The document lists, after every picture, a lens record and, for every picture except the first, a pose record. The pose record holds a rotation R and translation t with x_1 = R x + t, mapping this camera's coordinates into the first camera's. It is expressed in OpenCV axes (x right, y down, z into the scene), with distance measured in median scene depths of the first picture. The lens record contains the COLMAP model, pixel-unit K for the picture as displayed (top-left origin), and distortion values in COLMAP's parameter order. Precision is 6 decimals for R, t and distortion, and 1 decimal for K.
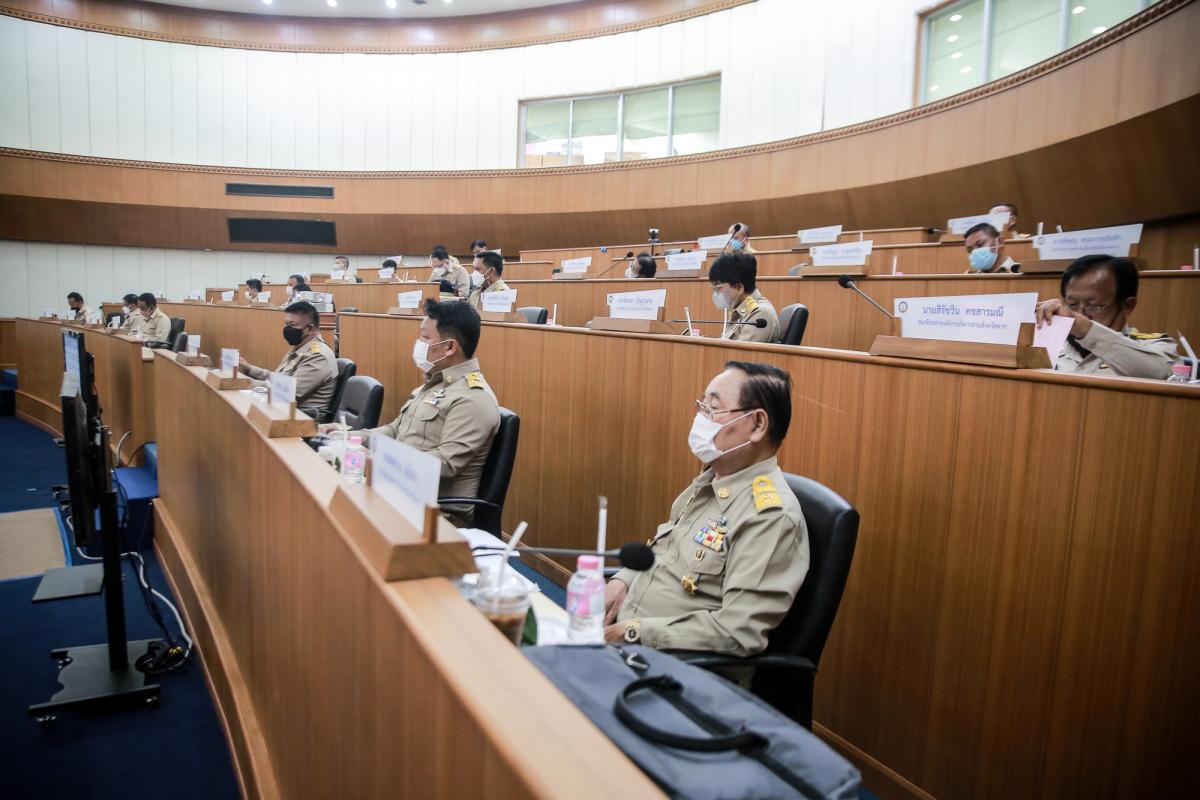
lens RADIAL K [[803.3, 0, 598.1], [0, 803.3, 400.8], [0, 0, 1]] dist [-0.126988, 0.093932]
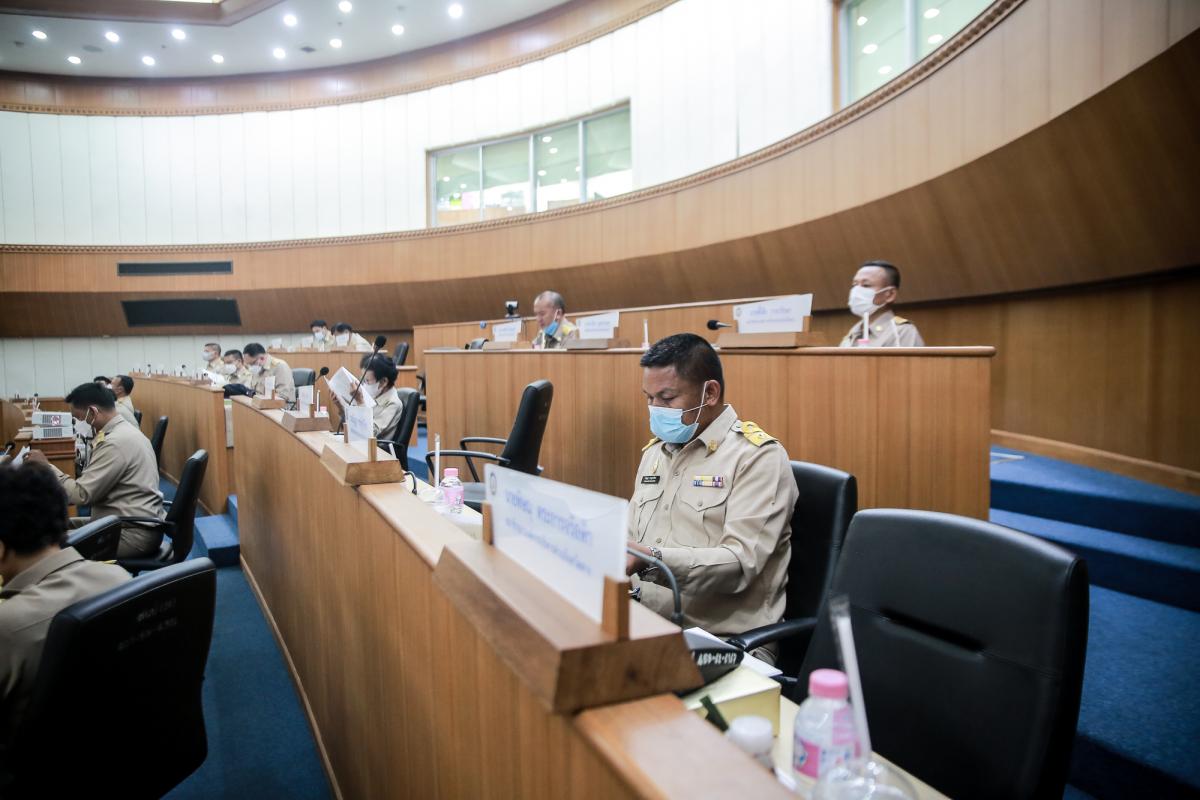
lens RADIAL K [[803.3, 0, 598.1], [0, 803.3, 400.8], [0, 0, 1]] dist [-0.126988, 0.093932]
pose [[0.995480, -0.042583, -0.084890, 0.156634], [0.038346, 0.997966, -0.050933, -0.054006], [0.086886, 0.047447, 0.995088, 0.164923]]
